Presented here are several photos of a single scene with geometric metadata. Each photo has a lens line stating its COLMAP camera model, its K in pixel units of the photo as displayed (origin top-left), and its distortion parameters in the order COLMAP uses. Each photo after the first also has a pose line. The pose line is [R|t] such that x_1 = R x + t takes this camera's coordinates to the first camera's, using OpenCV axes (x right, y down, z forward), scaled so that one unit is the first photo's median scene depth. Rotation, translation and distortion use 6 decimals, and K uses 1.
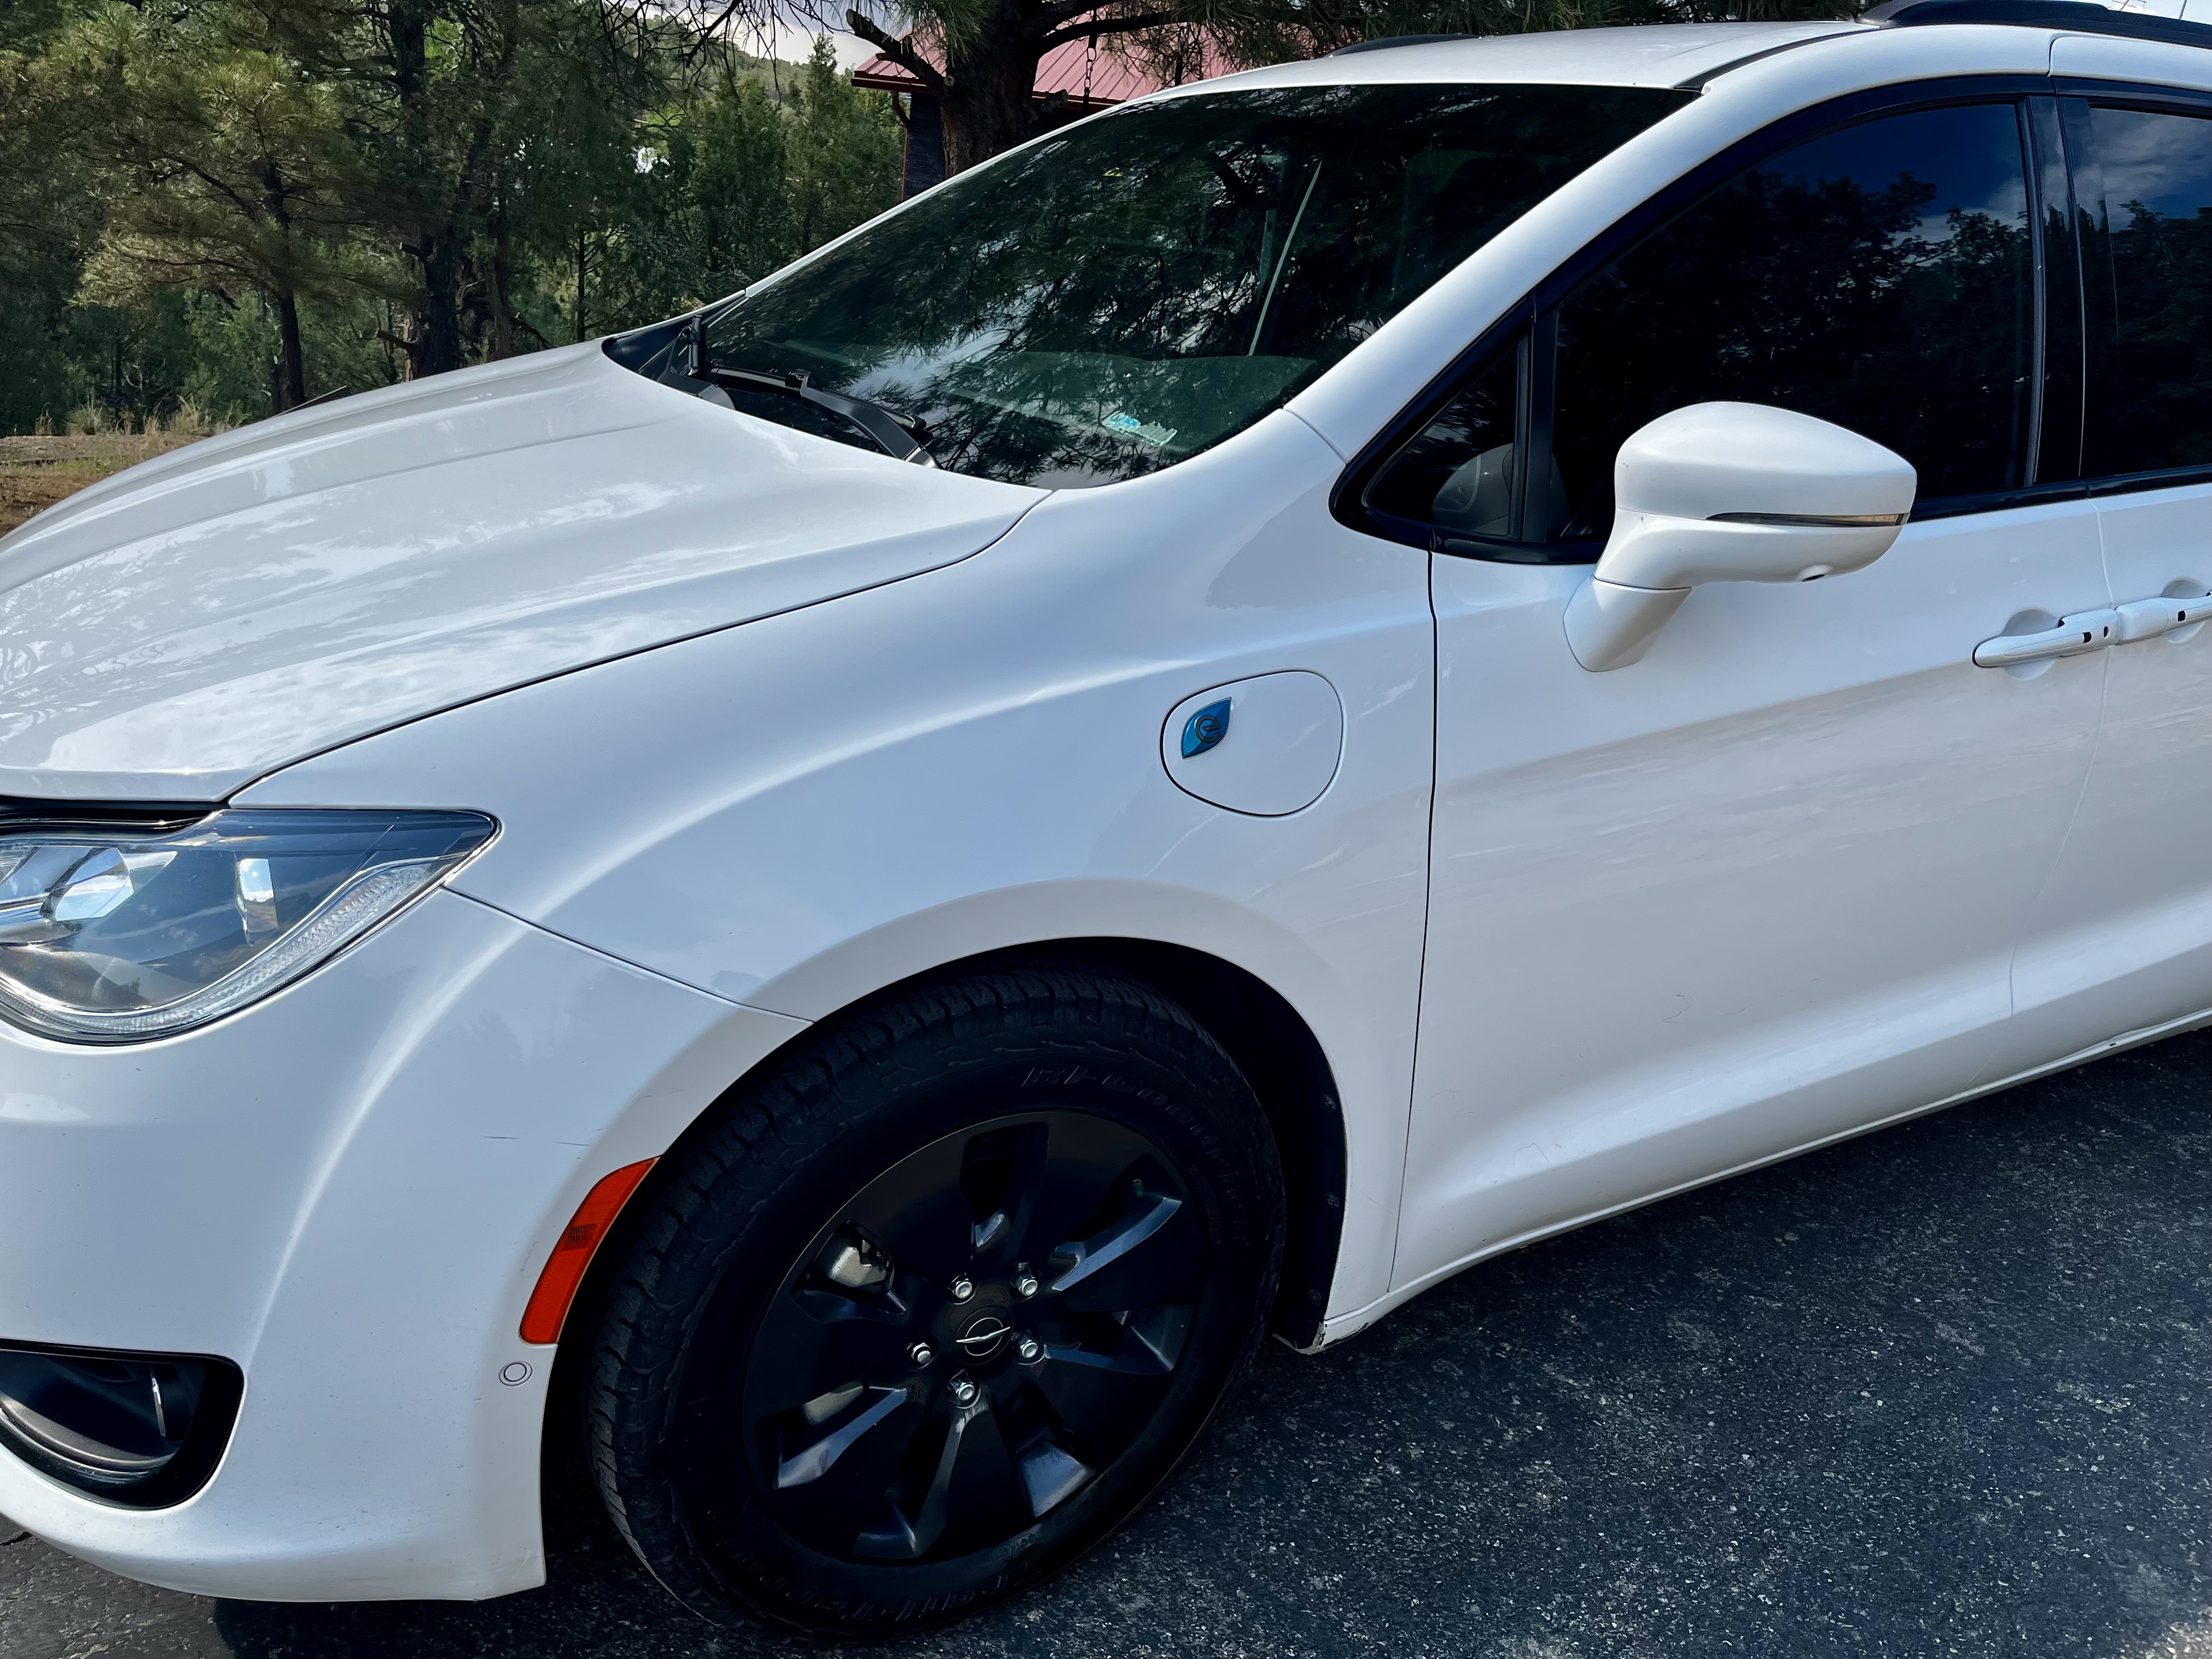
lens RADIAL K [[1730.2, 0, 1106.0], [0, 1730.2, 829.5], [0, 0, 1]] dist [-0.000725, -0.006040]
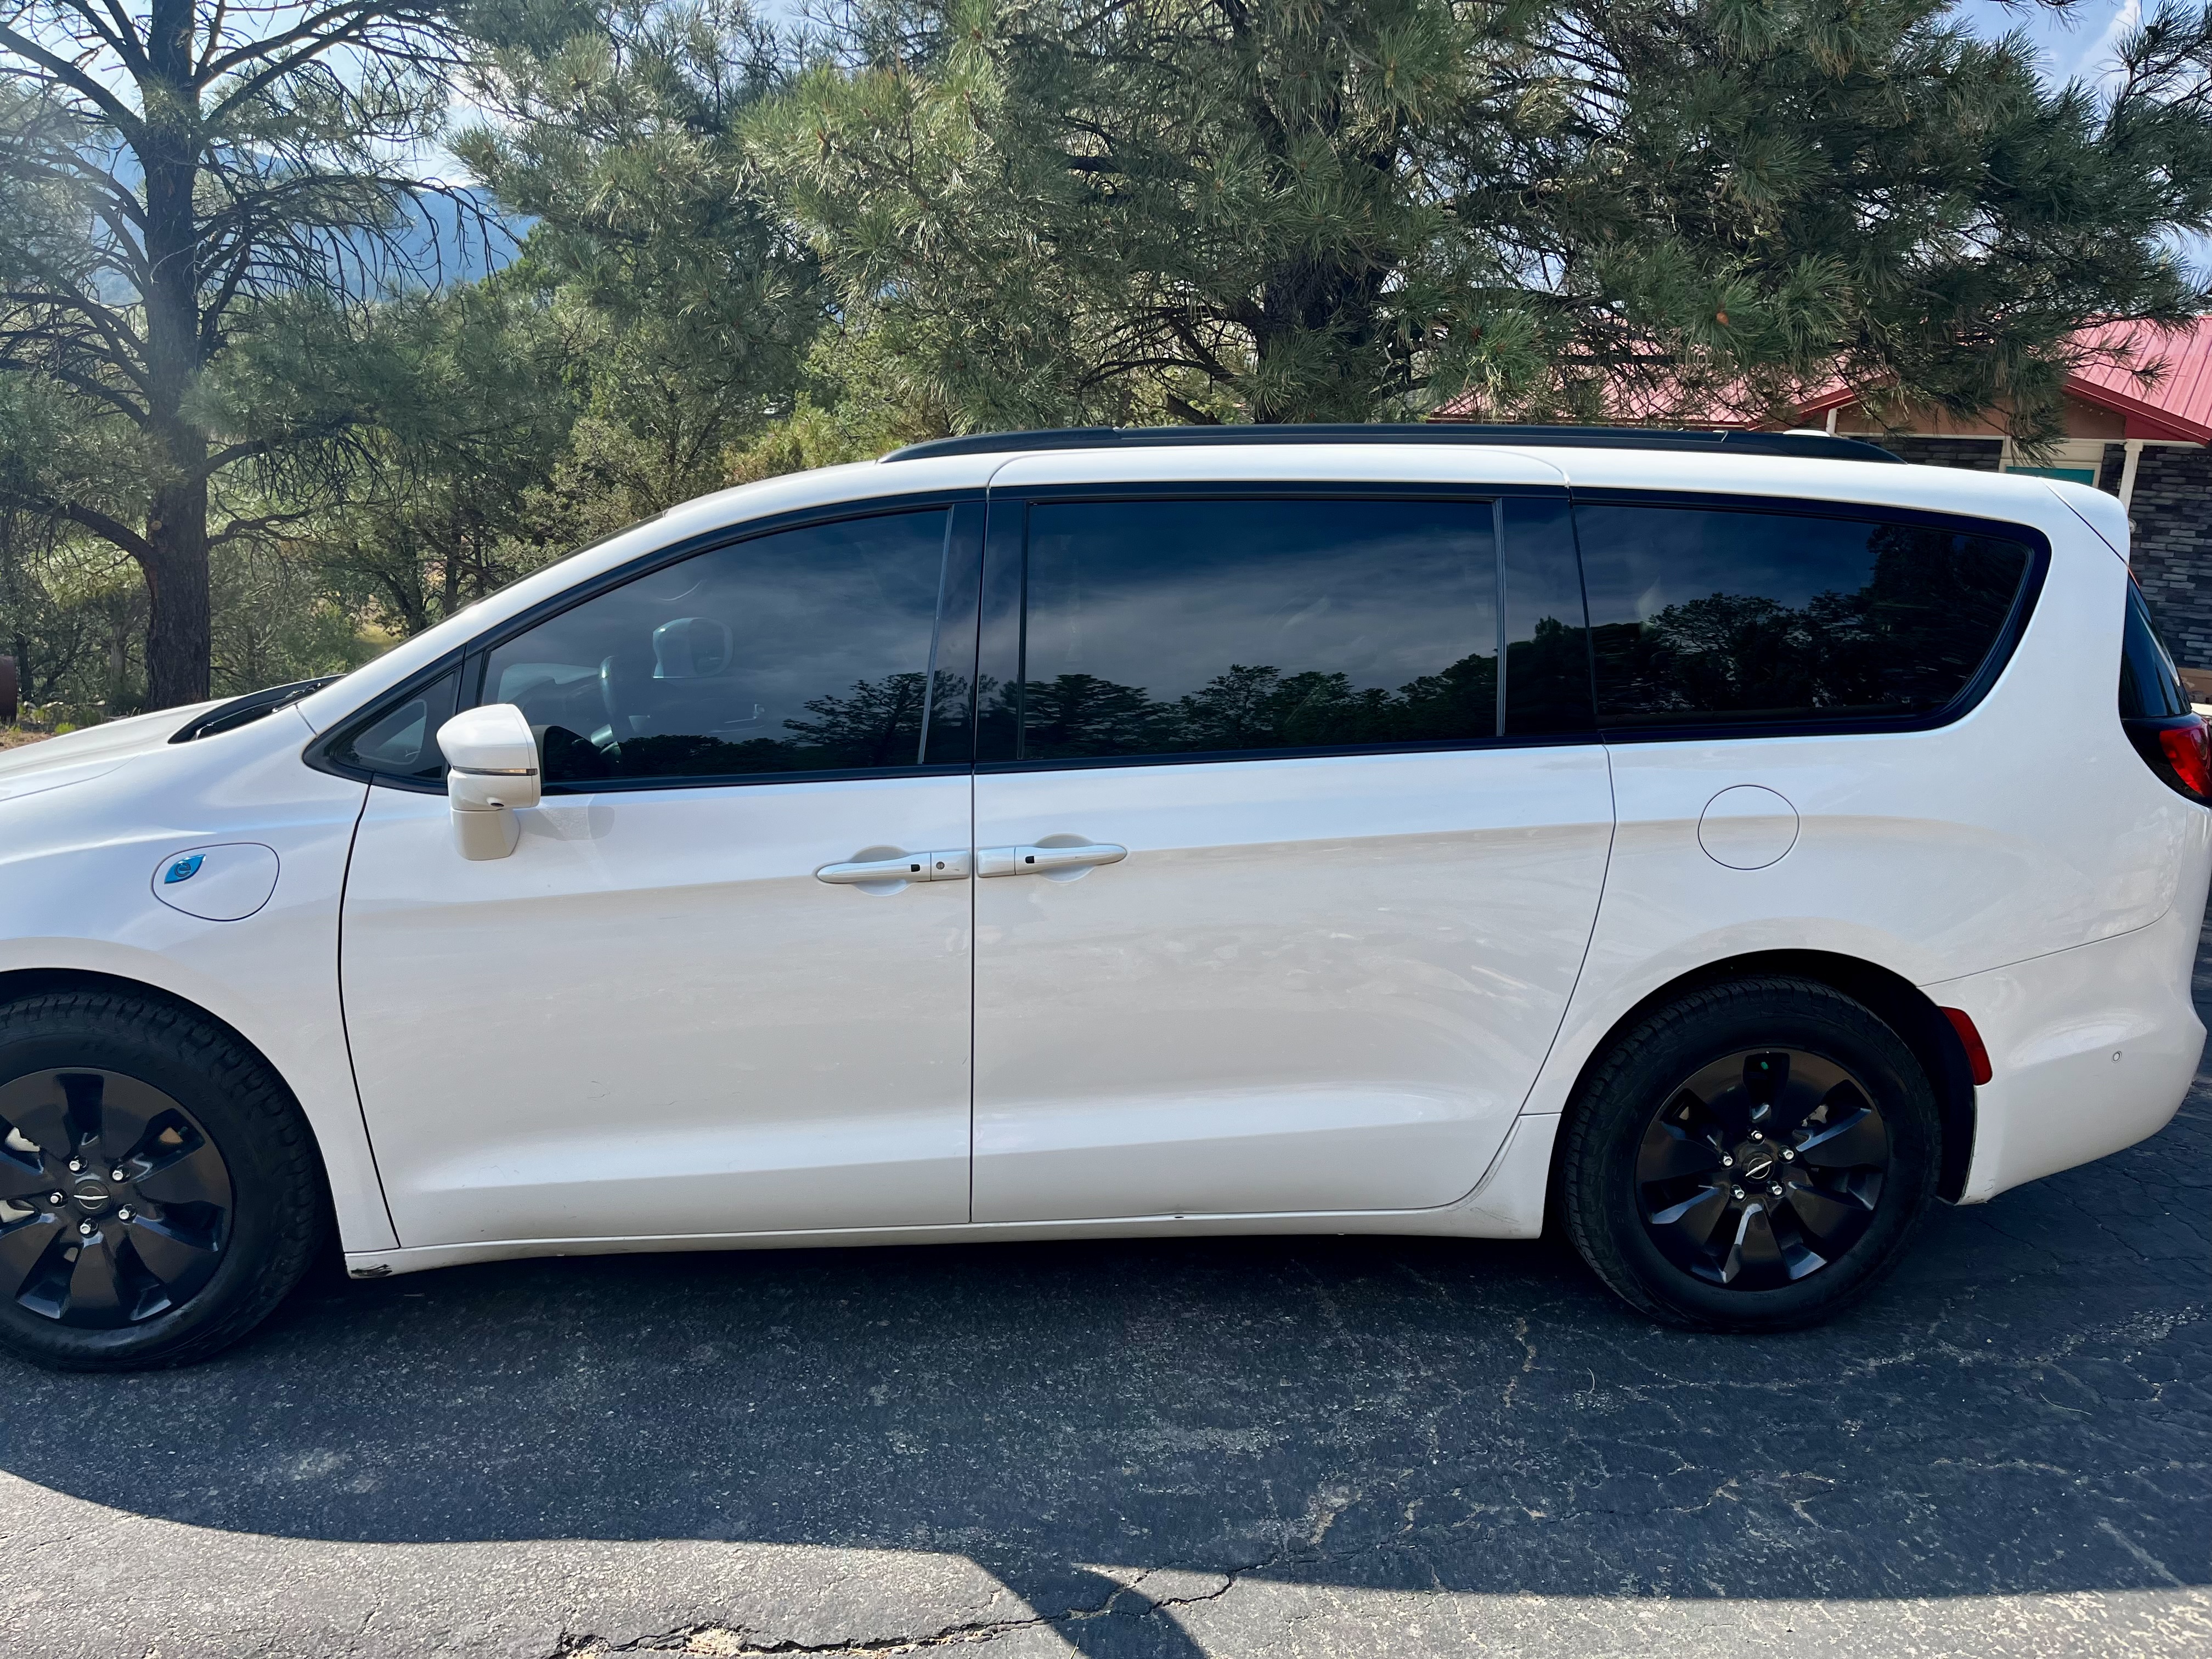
lens RADIAL K [[1696.4, 0, 1106.0], [0, 1696.4, 829.5], [0, 0, 1]] dist [0.006654, -0.008644]
pose [[0.904956, 0.035741, -0.424002, 1.302552], [-0.109072, 0.982657, -0.149961, 0.049470], [0.411288, 0.181955, 0.893160, -0.185197]]
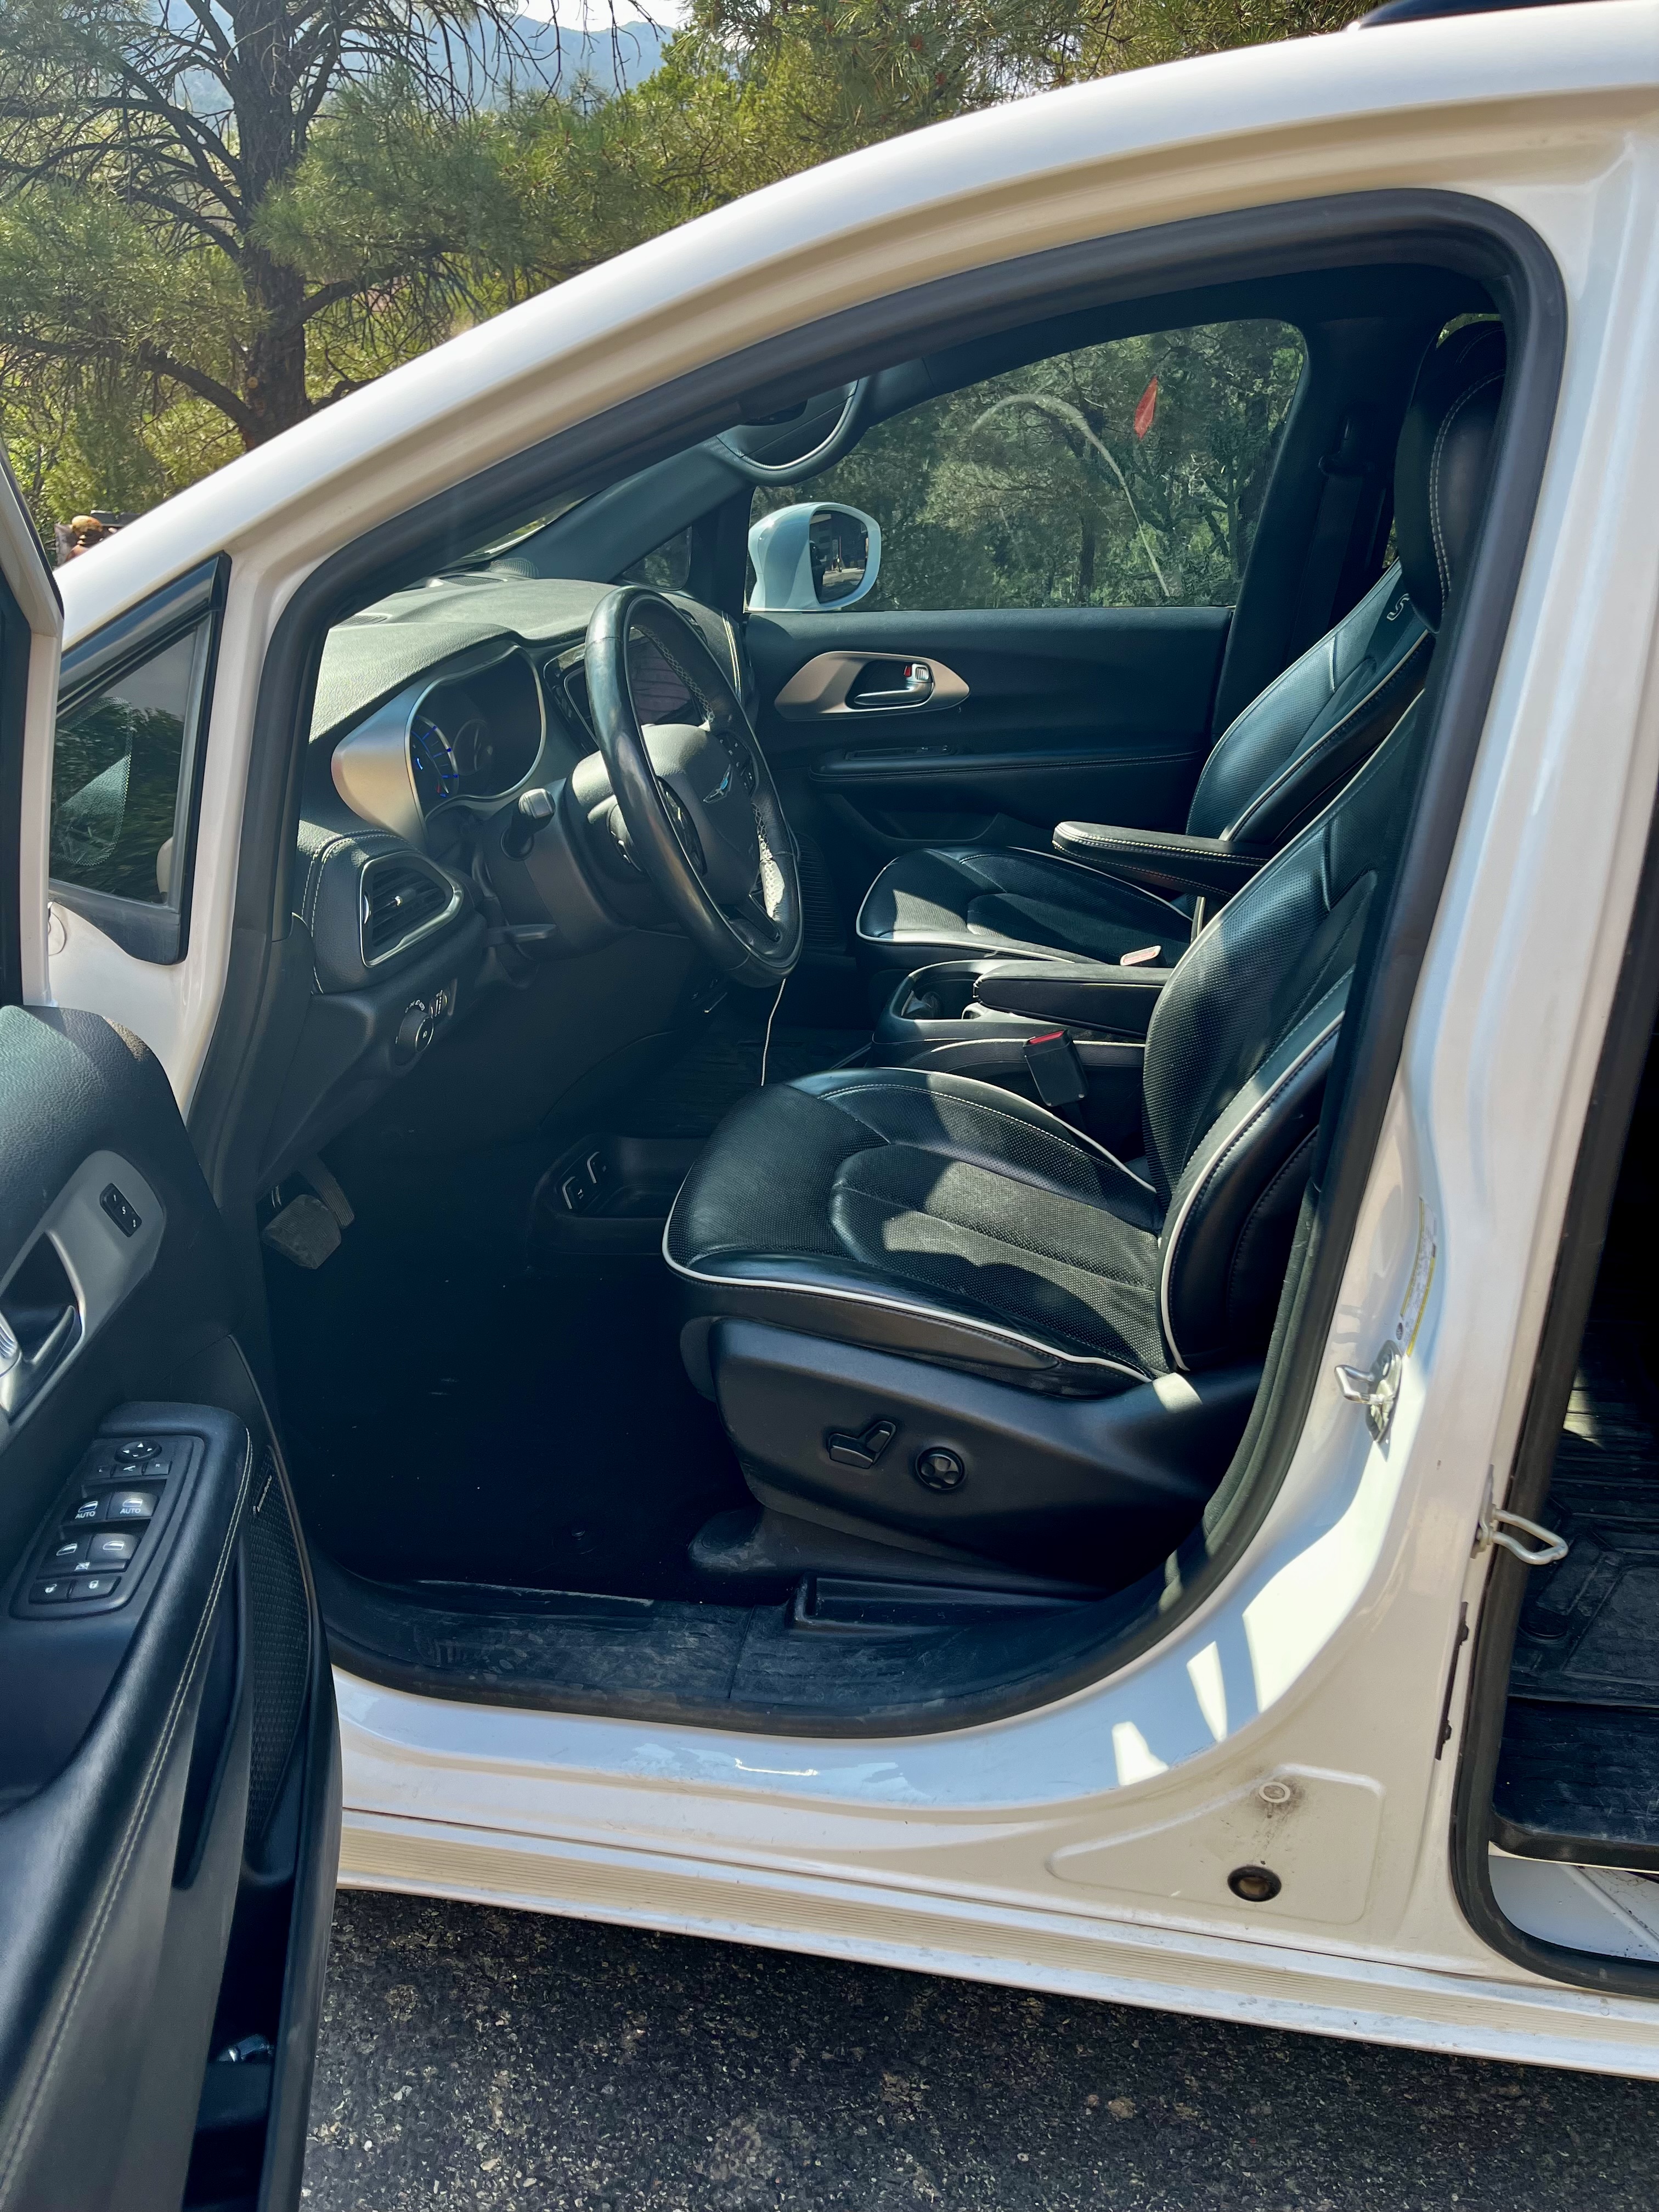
lens RADIAL K [[1696.4, 0, 829.5], [0, 1696.4, 1106.0], [0, 0, 1]] dist [0.006654, -0.008644]
pose [[0.776932, 0.208741, -0.593973, 0.721648], [-0.189995, 0.977188, 0.094896, -0.177846], [0.600232, 0.039125, 0.798868, 0.530005]]
